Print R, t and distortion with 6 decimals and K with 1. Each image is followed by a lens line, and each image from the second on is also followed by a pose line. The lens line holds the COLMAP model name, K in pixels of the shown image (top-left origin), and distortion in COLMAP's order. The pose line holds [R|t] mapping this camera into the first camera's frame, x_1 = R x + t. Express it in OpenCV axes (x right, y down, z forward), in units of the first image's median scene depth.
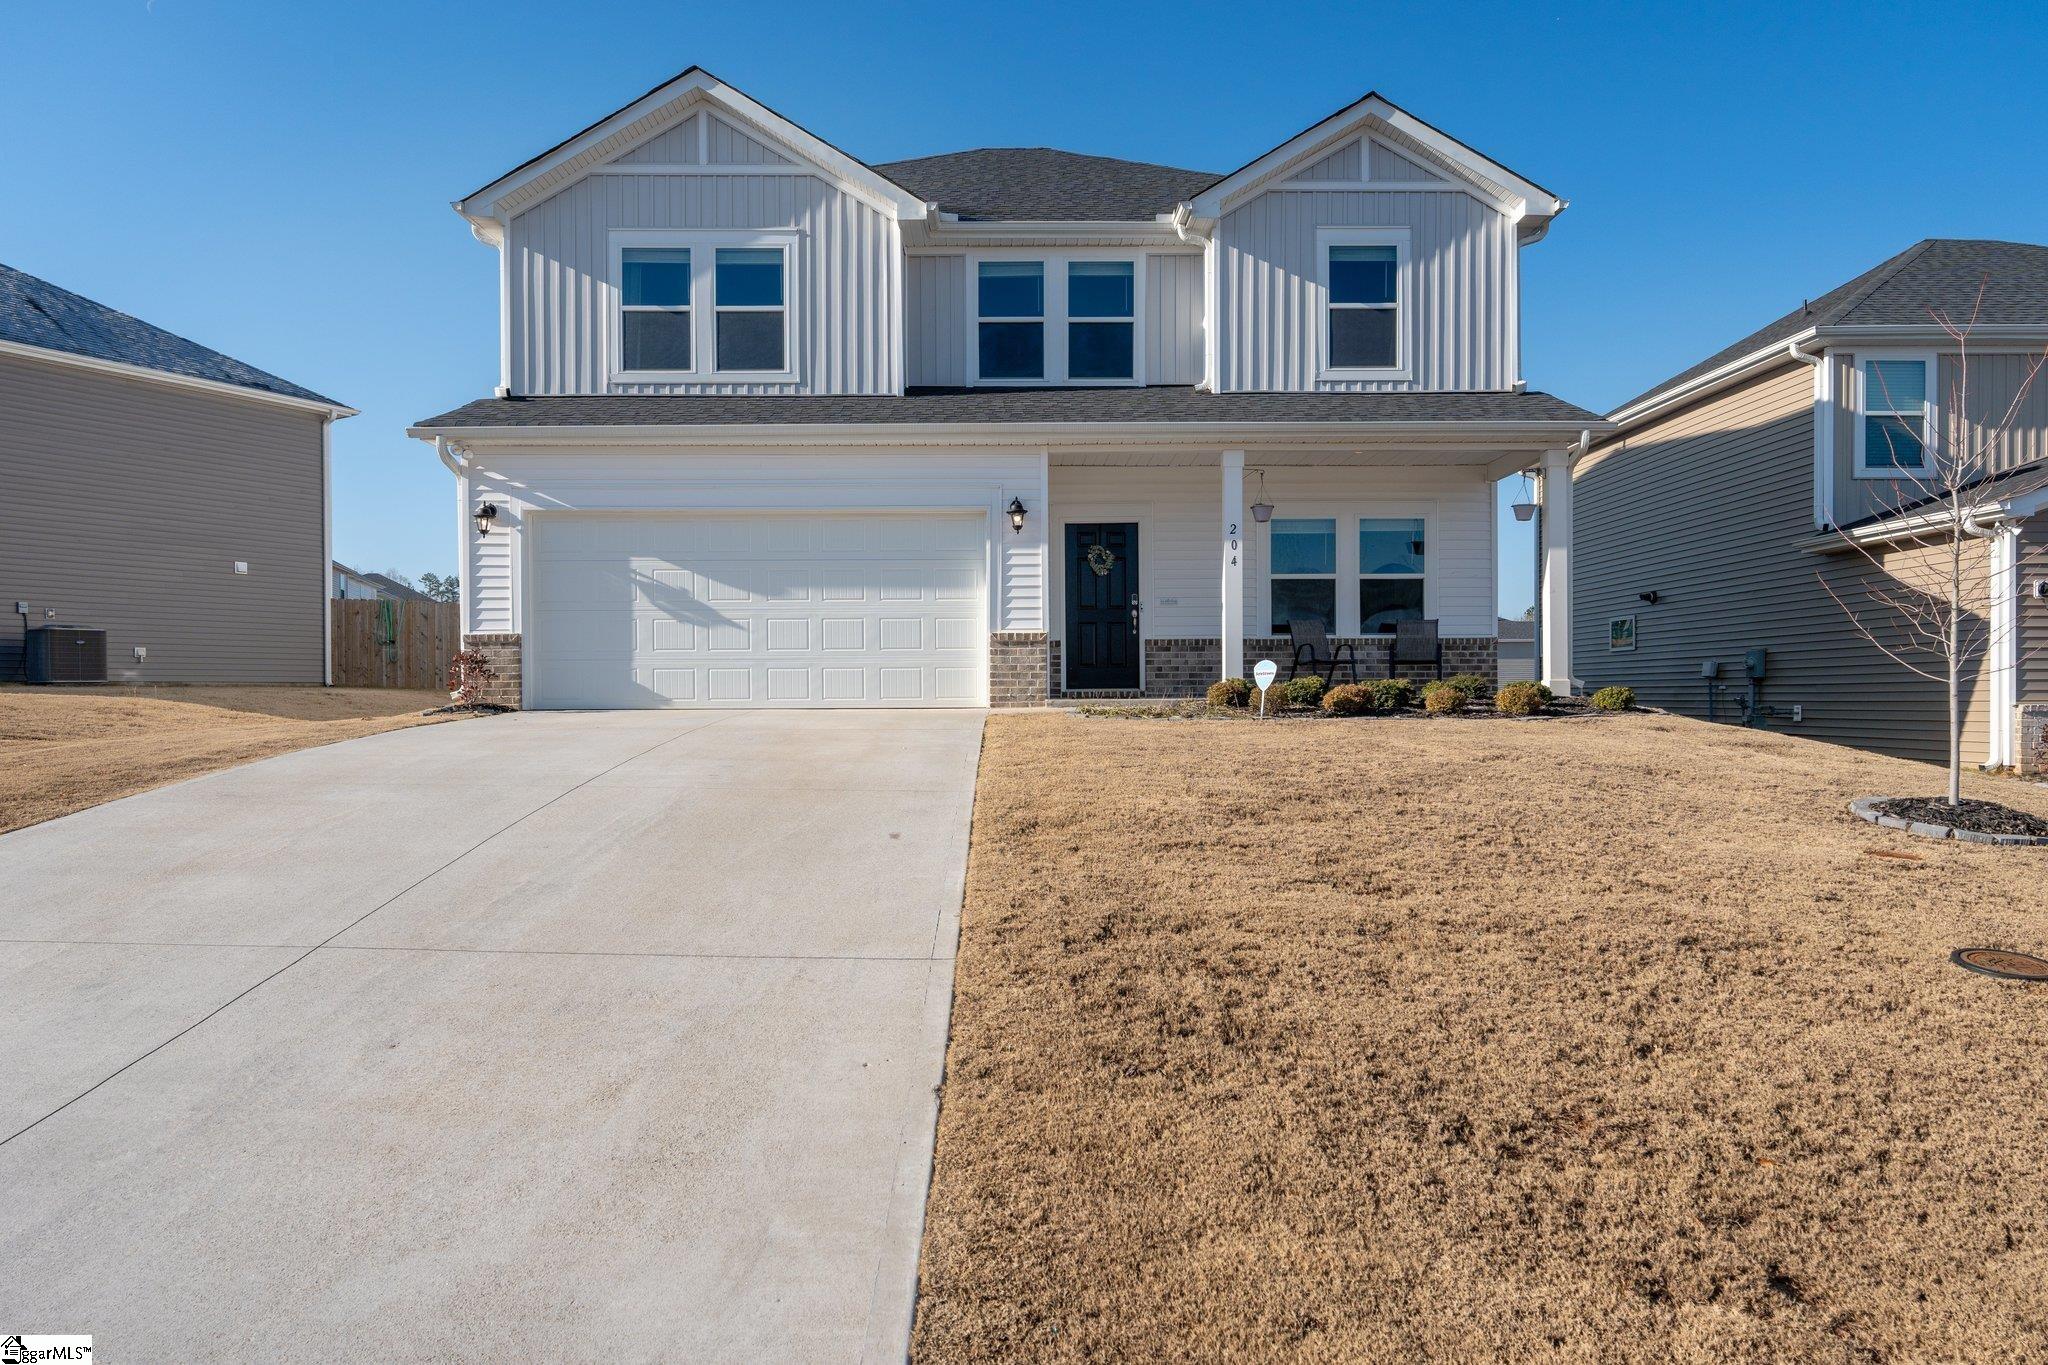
lens RADIAL K [[1285.9, 0, 925.3], [0, 1285.9, 714.5], [0, 0, 1]] dist [0.001095, -0.000349]
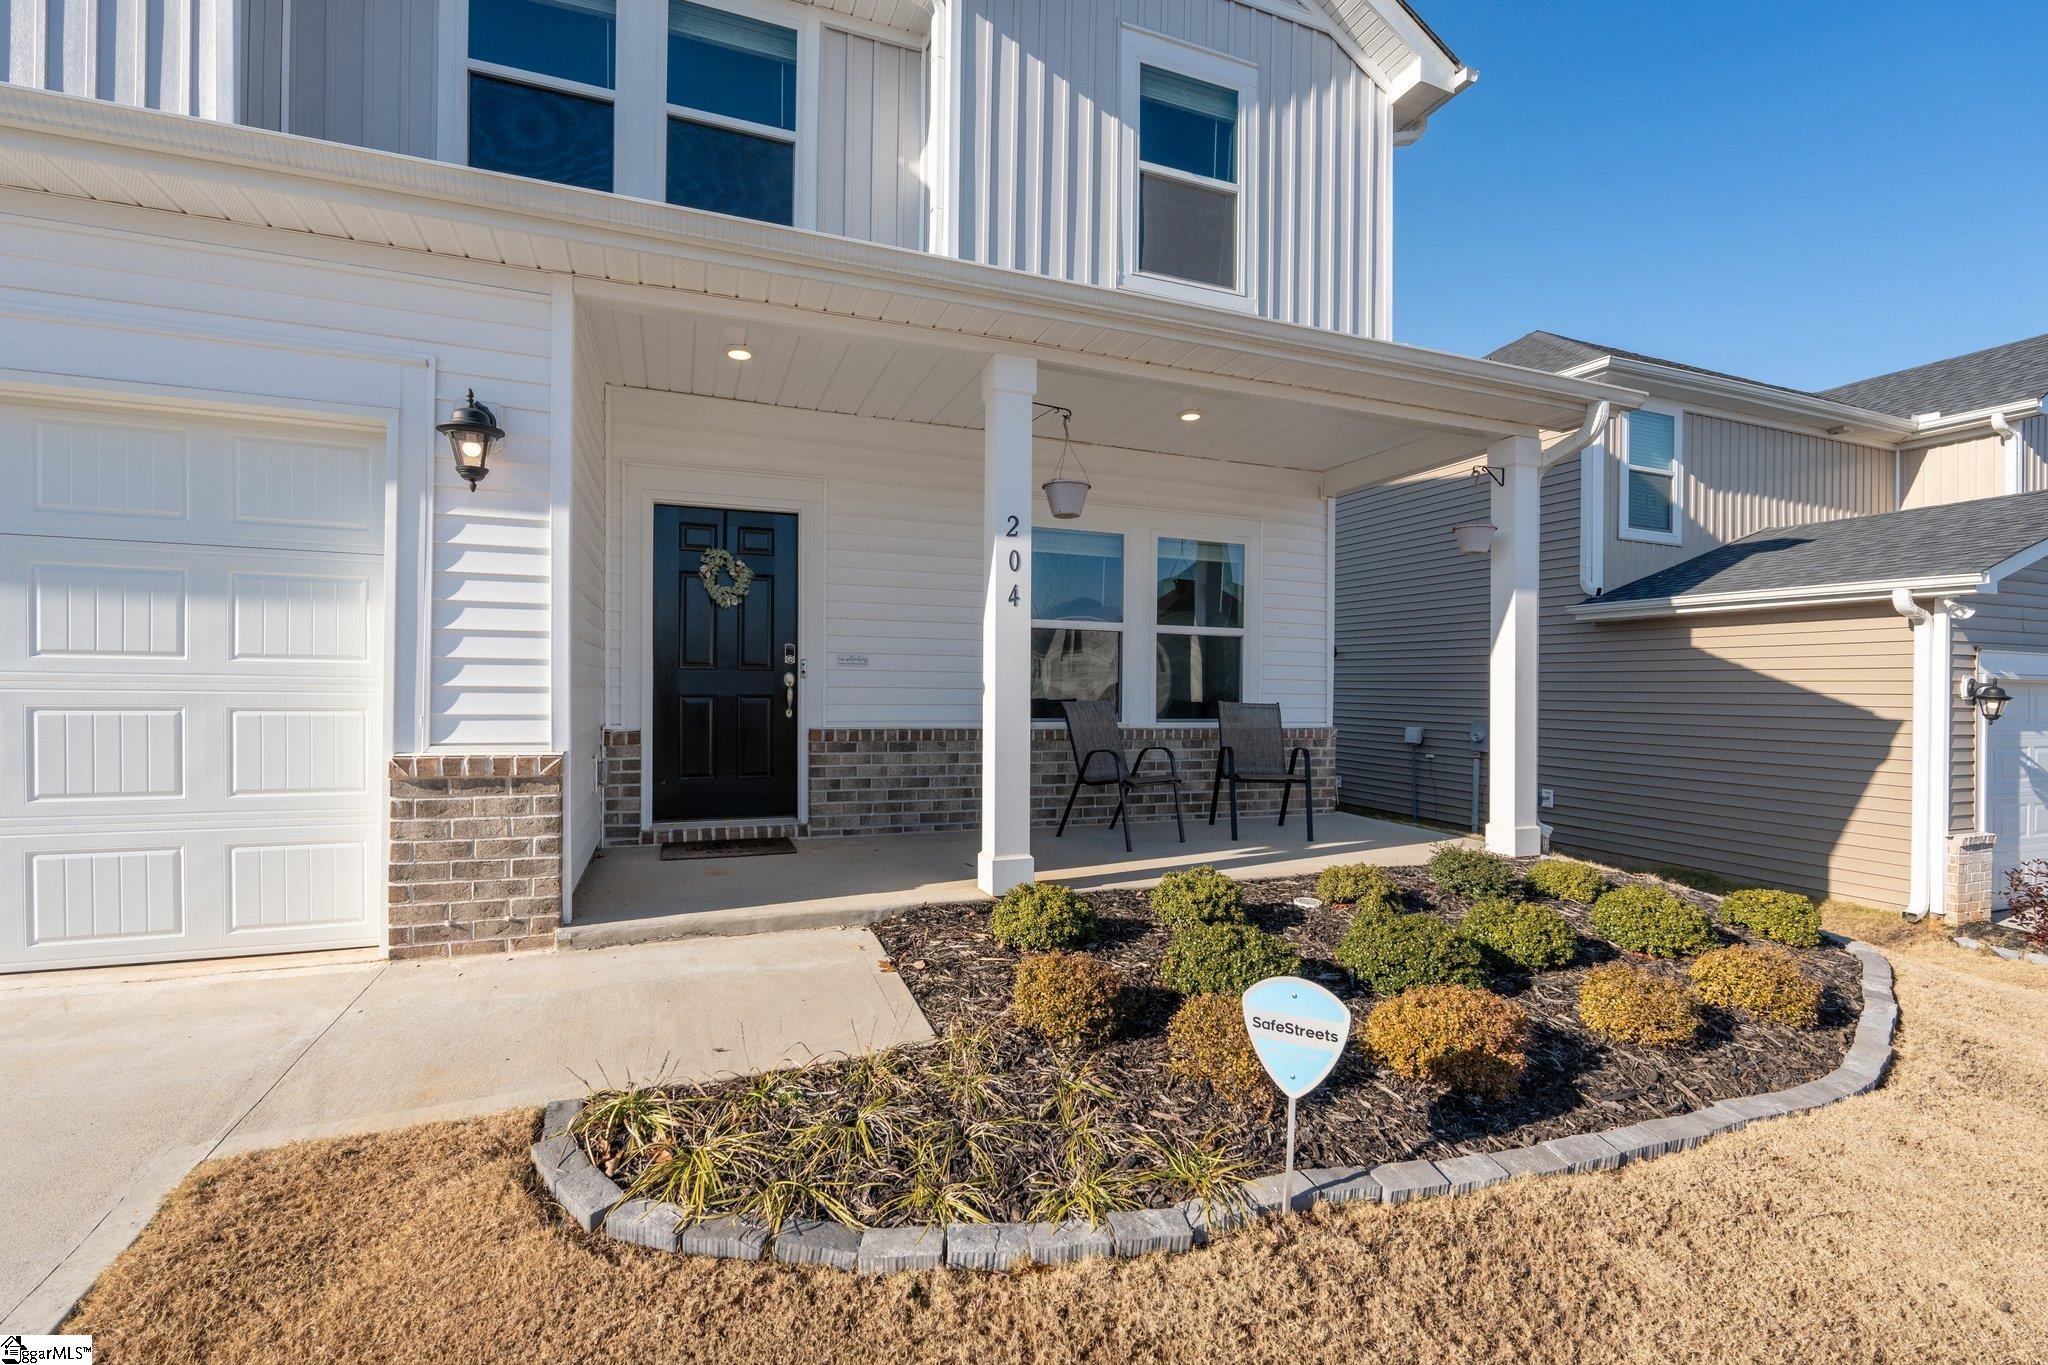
lens RADIAL K [[902.9, 0, 1024.0], [0, 902.9, 682.5], [0, 0, 1]] dist [-0.010333, 0.001216]
pose [[0.911766, 0.013686, 0.410482, 0.101025], [-0.008549, 0.999861, -0.014349, -0.075857], [-0.410621, 0.009574, 0.911756, 0.639421]]
